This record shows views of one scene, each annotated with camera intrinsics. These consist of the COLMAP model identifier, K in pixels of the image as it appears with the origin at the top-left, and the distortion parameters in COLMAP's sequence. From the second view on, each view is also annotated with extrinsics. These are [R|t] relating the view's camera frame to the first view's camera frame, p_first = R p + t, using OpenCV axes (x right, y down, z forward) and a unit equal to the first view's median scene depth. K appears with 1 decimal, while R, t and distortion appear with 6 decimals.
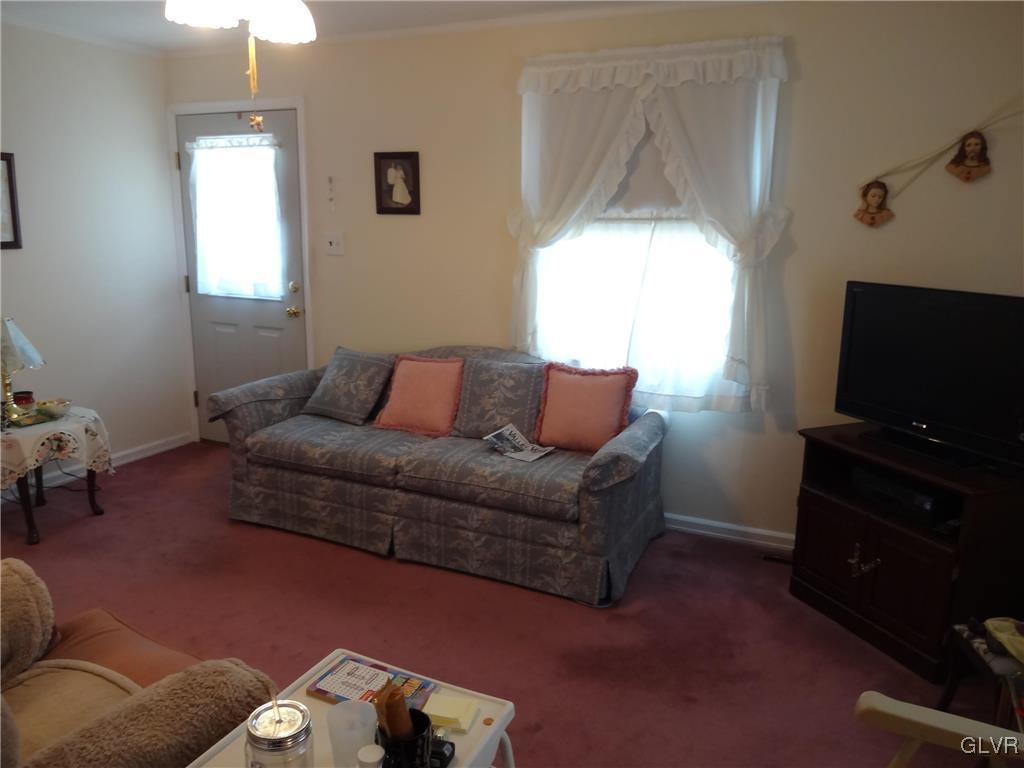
lens RADIAL K [[751.7, 0, 512.0], [0, 751.7, 384.0], [0, 0, 1]] dist [-0.001991, -0.007511]
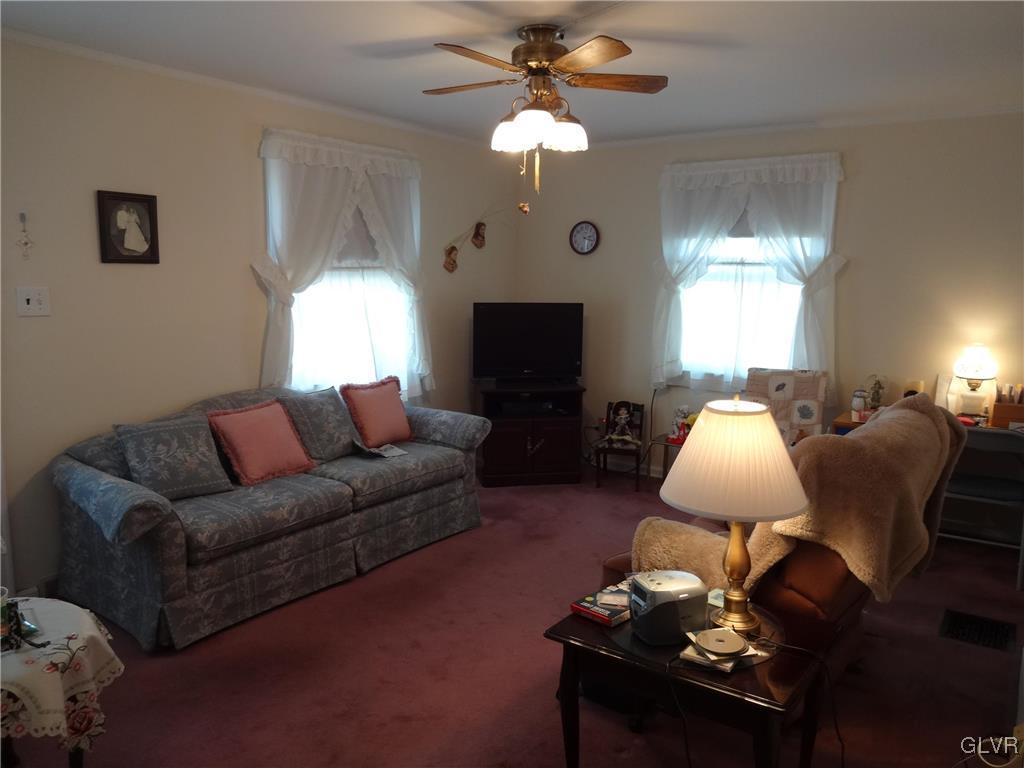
lens RADIAL K [[751.7, 0, 512.0], [0, 751.7, 384.0], [0, 0, 1]] dist [-0.001991, -0.007511]
pose [[0.194364, -0.158182, 0.968091, -1.091094], [0.199225, 0.972709, 0.118938, -0.122571], [-0.960485, 0.169751, 0.220574, 0.474677]]
